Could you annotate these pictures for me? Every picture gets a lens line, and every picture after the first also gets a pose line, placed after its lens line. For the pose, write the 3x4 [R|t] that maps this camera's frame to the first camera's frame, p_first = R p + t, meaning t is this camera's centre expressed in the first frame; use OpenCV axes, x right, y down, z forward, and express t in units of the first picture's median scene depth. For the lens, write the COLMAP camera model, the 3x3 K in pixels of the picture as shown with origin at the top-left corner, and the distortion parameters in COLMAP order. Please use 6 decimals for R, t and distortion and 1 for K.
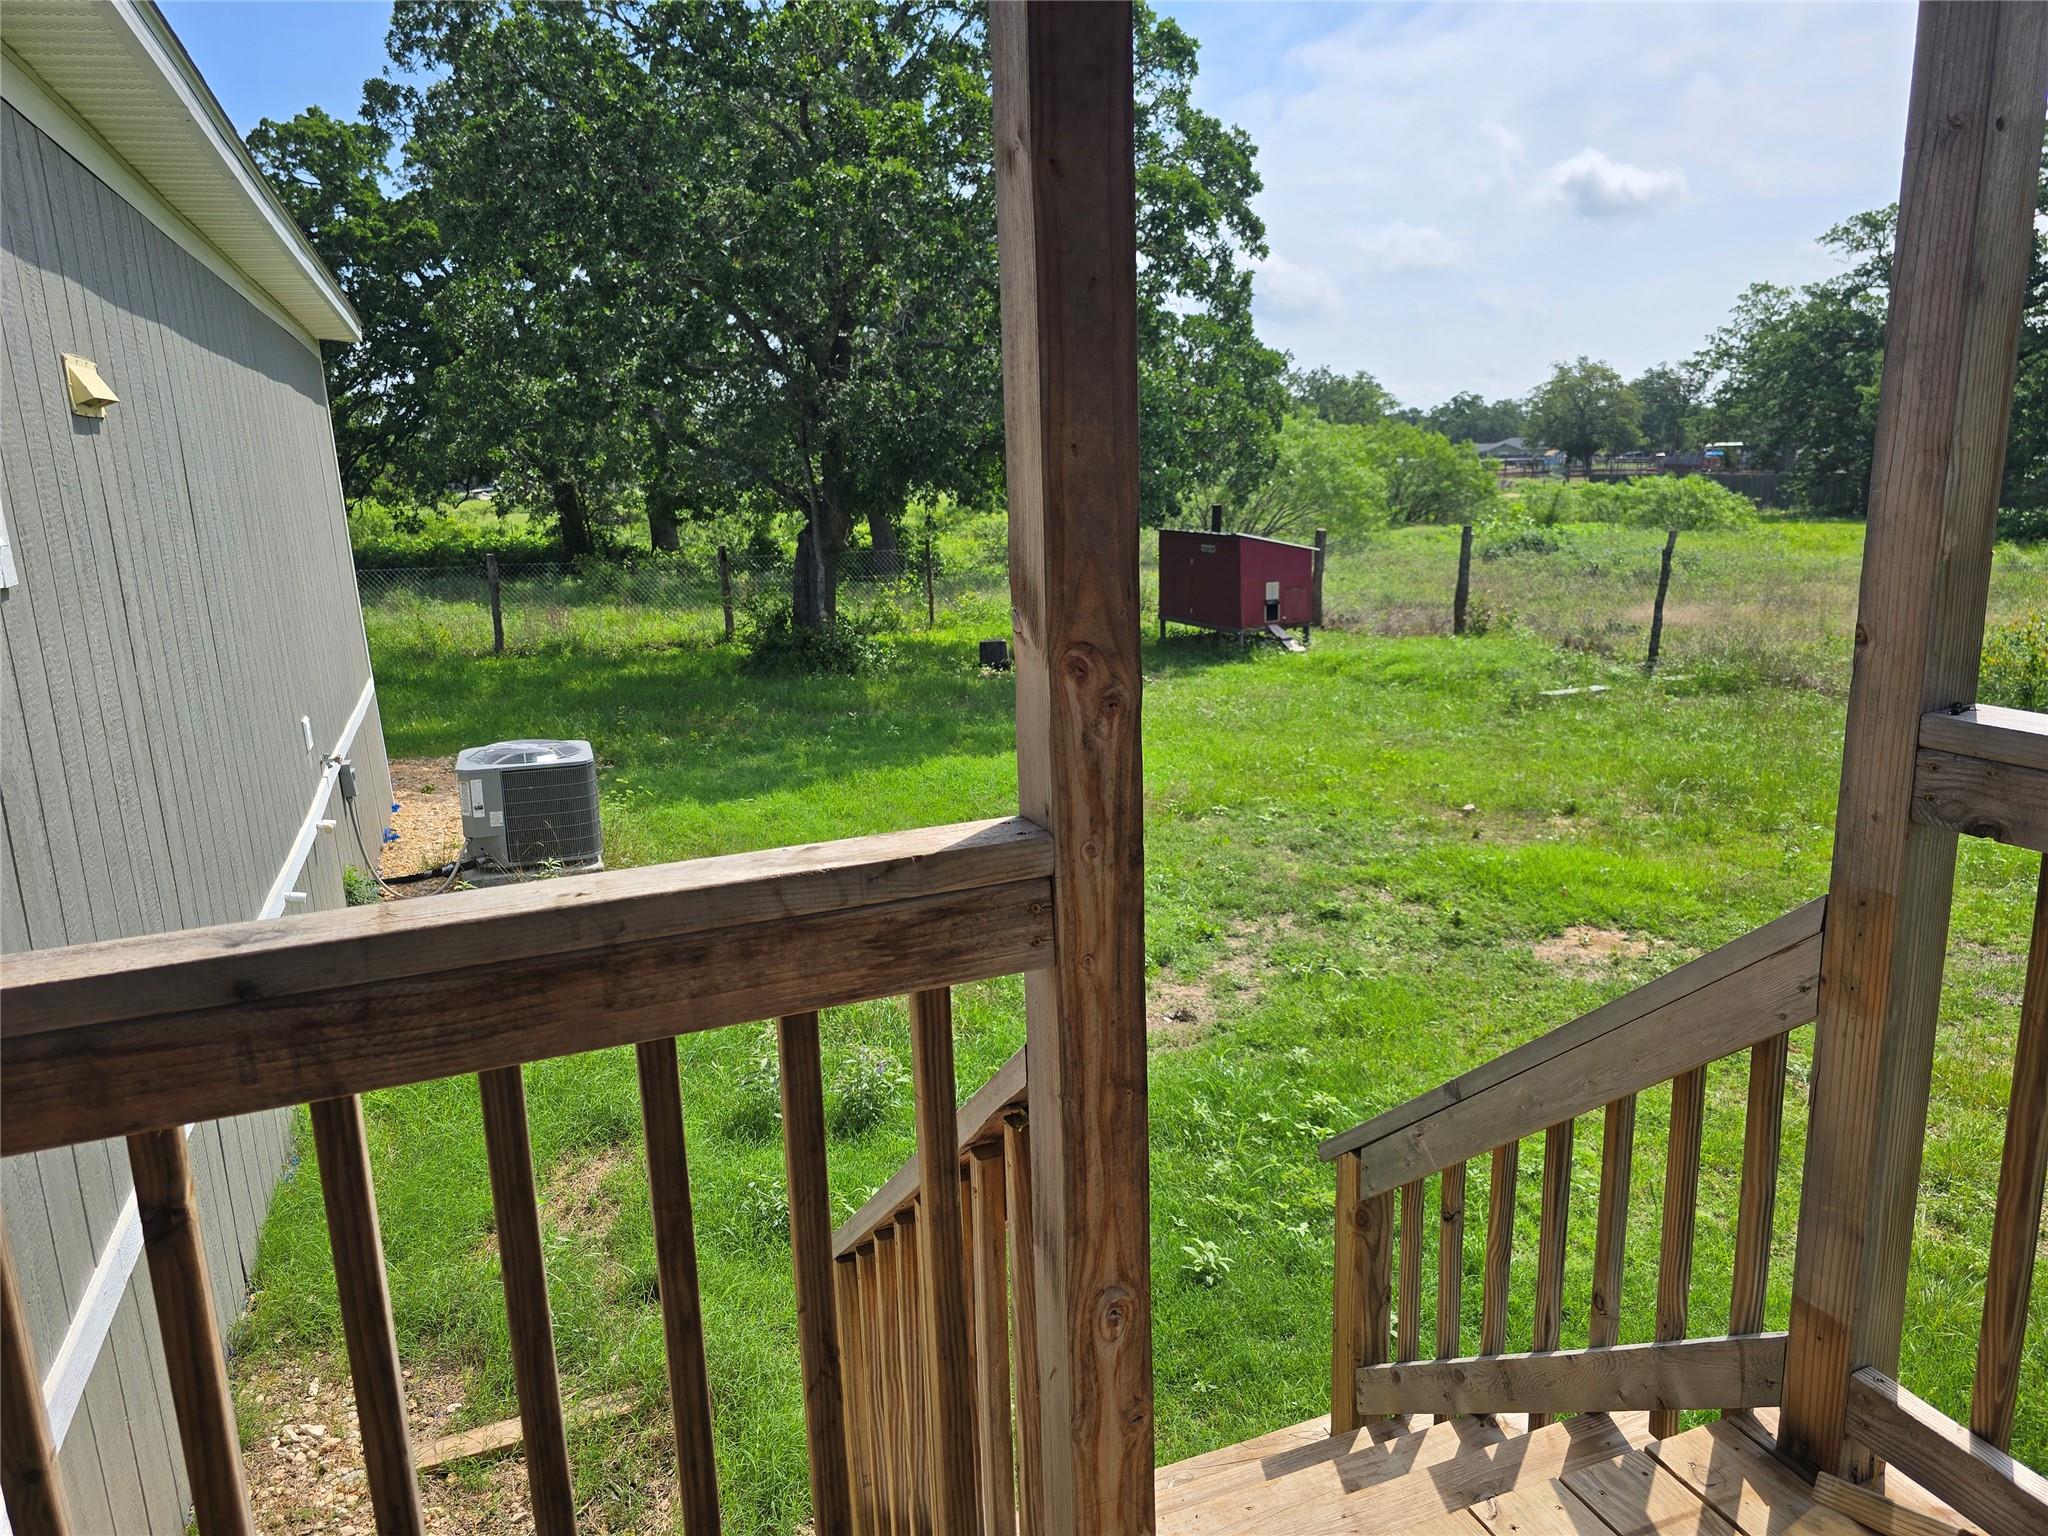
lens RADIAL K [[1372.6, 0, 1007.7], [0, 1372.6, 782.8], [0, 0, 1]] dist [0.034885, -0.021744]
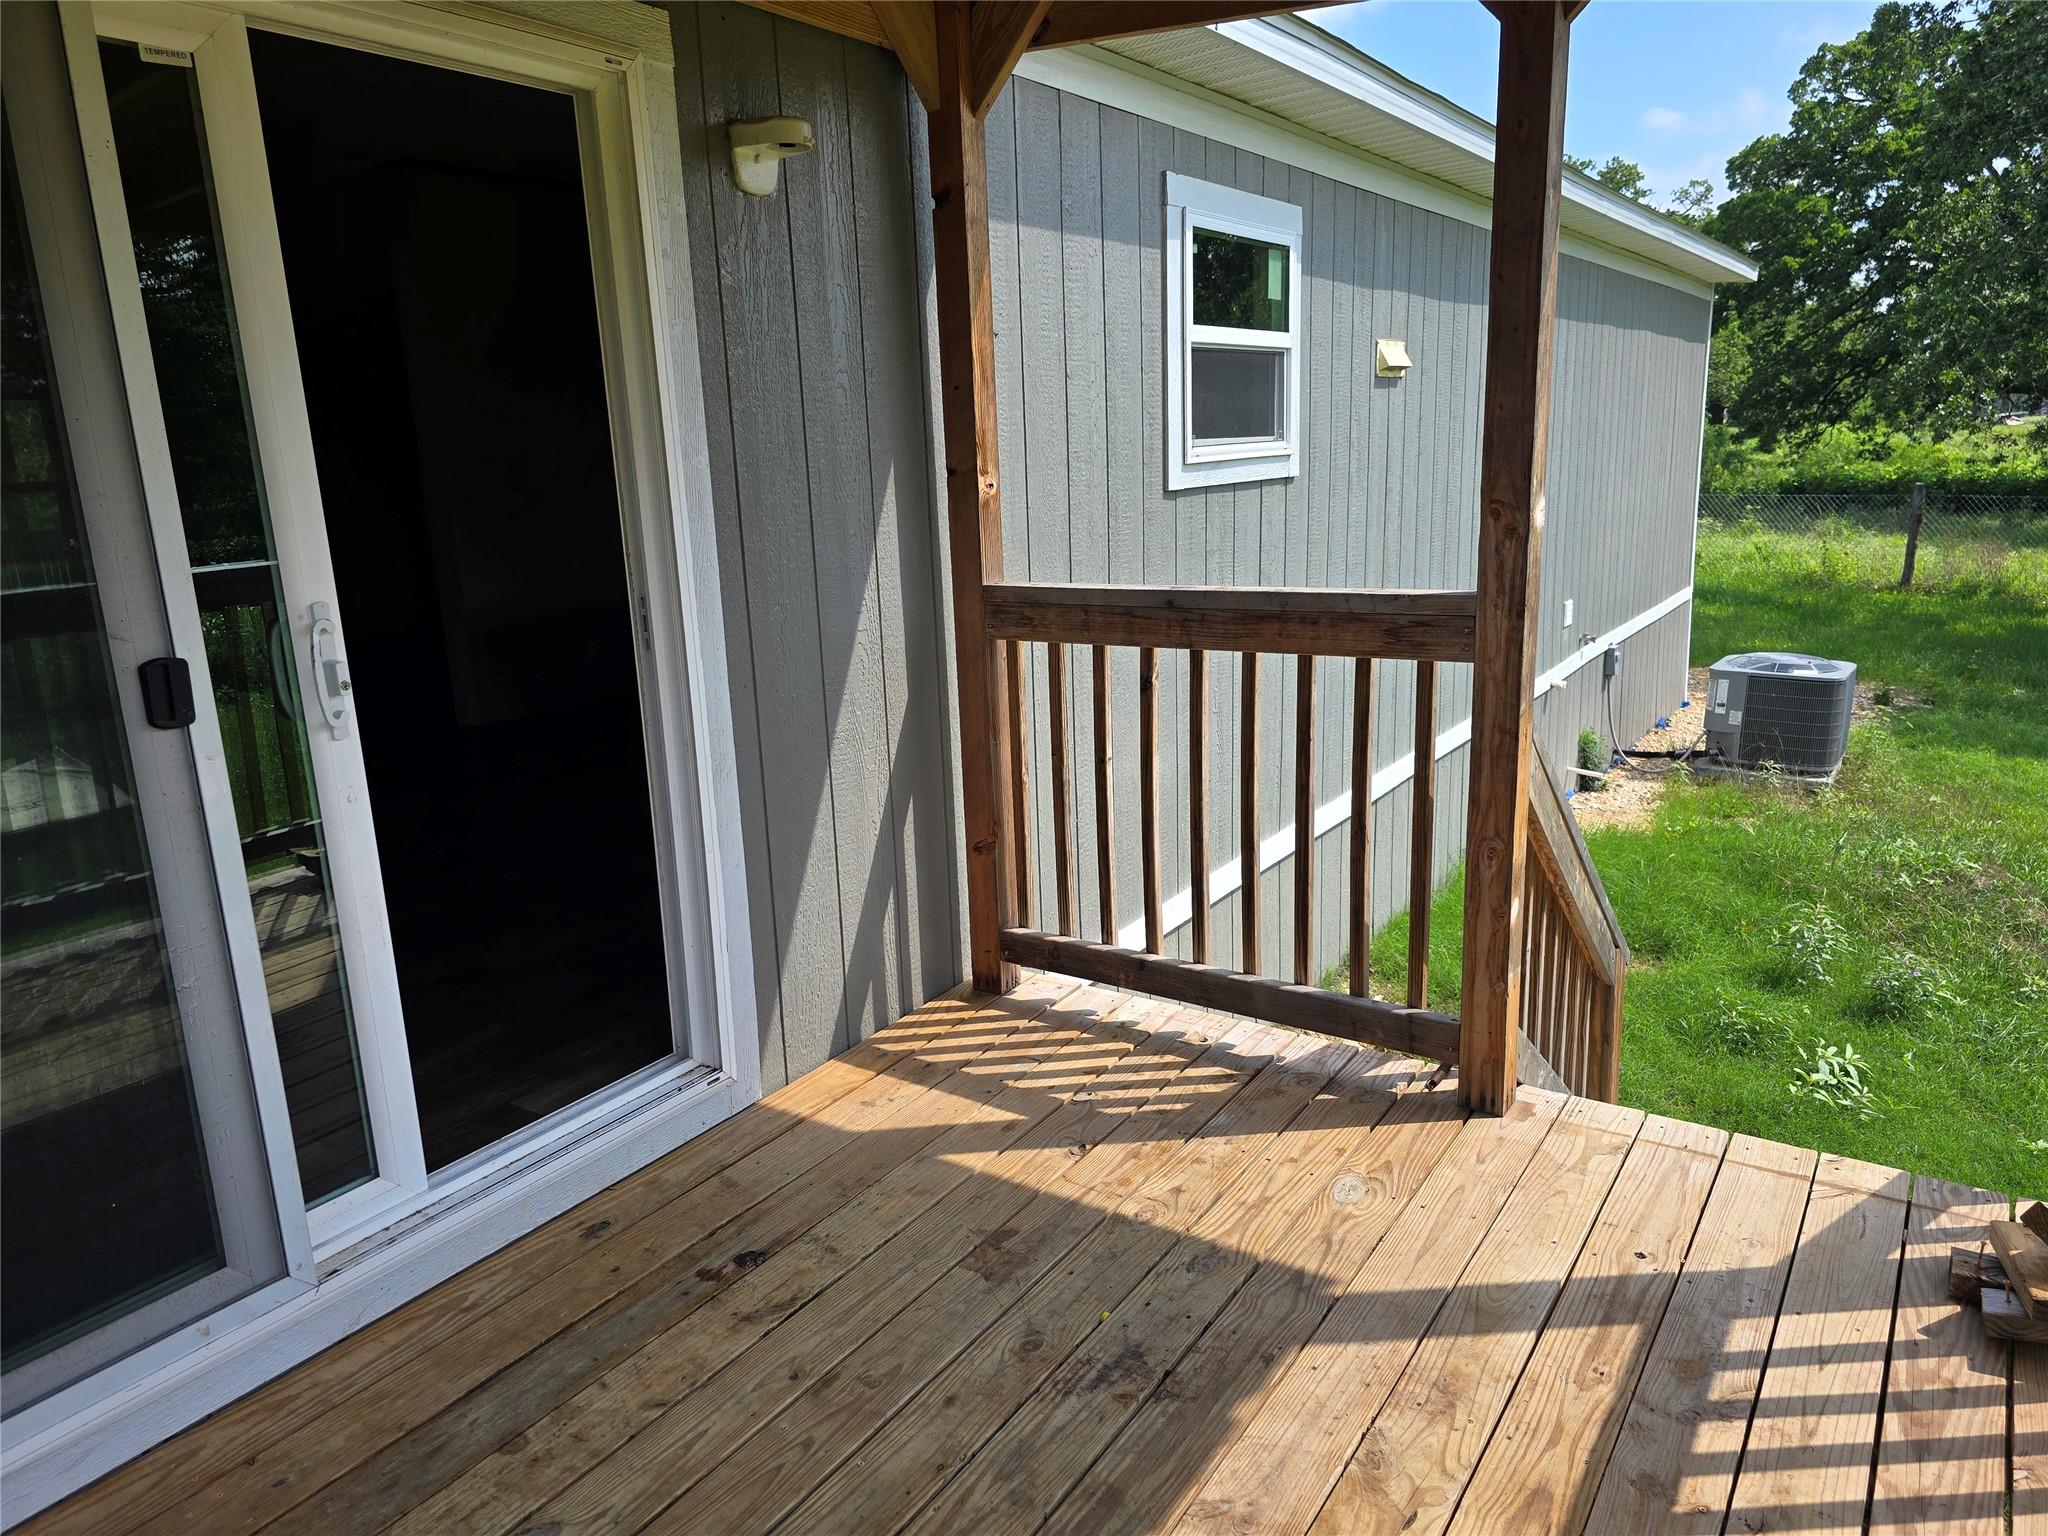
lens RADIAL K [[1372.6, 0, 1023.4], [0, 1372.6, 763.2], [0, 0, 1]] dist [0.034885, -0.021744]
pose [[0.566116, 0.200201, -0.799645, 0.507083], [-0.170135, 0.977551, 0.124293, 0.053742], [0.806577, 0.065684, 0.587469, -0.281470]]
